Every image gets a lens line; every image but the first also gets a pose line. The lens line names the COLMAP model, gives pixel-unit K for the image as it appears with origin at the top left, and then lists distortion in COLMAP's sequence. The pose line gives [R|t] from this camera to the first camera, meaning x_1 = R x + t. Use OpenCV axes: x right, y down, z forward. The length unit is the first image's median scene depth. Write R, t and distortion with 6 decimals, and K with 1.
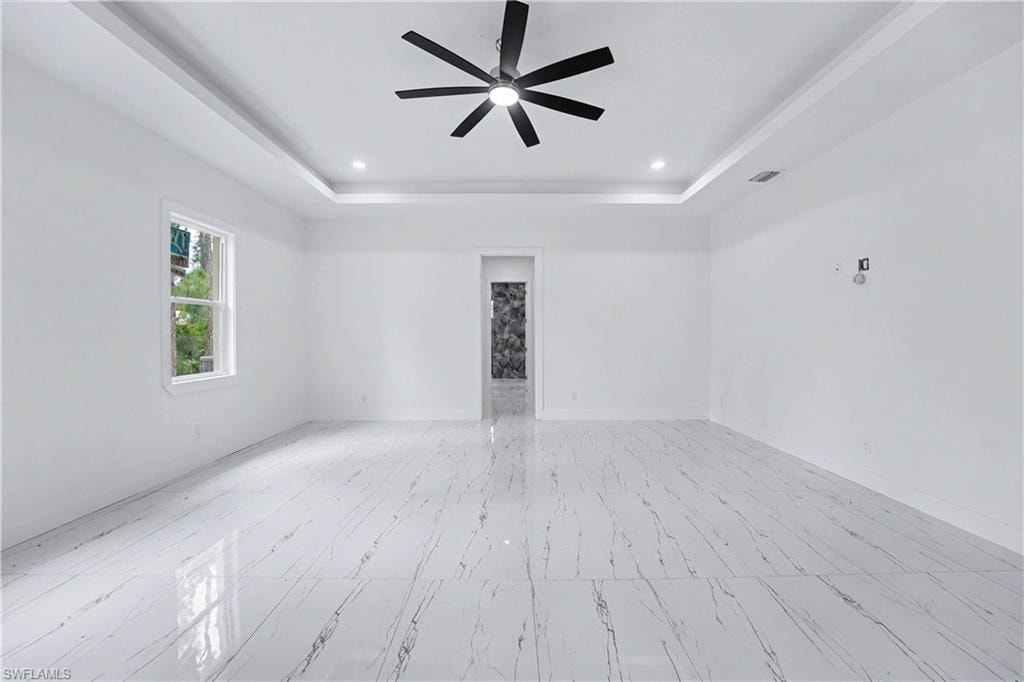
lens RADIAL K [[419.4, 0, 510.0], [0, 419.4, 332.4], [0, 0, 1]] dist [-0.029867, 0.004377]
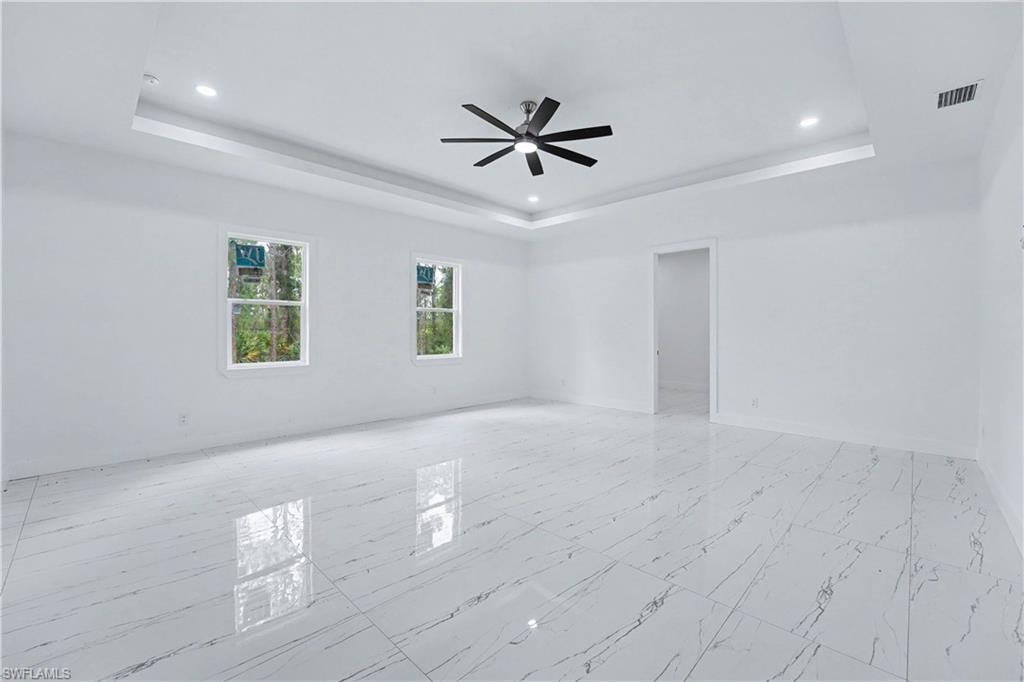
lens RADIAL K [[419.4, 0, 510.0], [0, 419.4, 332.4], [0, 0, 1]] dist [-0.029867, 0.004377]
pose [[0.713485, 0.005904, -0.700645, 0.552992], [0.001753, 0.999946, 0.010211, -0.002795], [0.700668, -0.008514, 0.713437, 0.023073]]
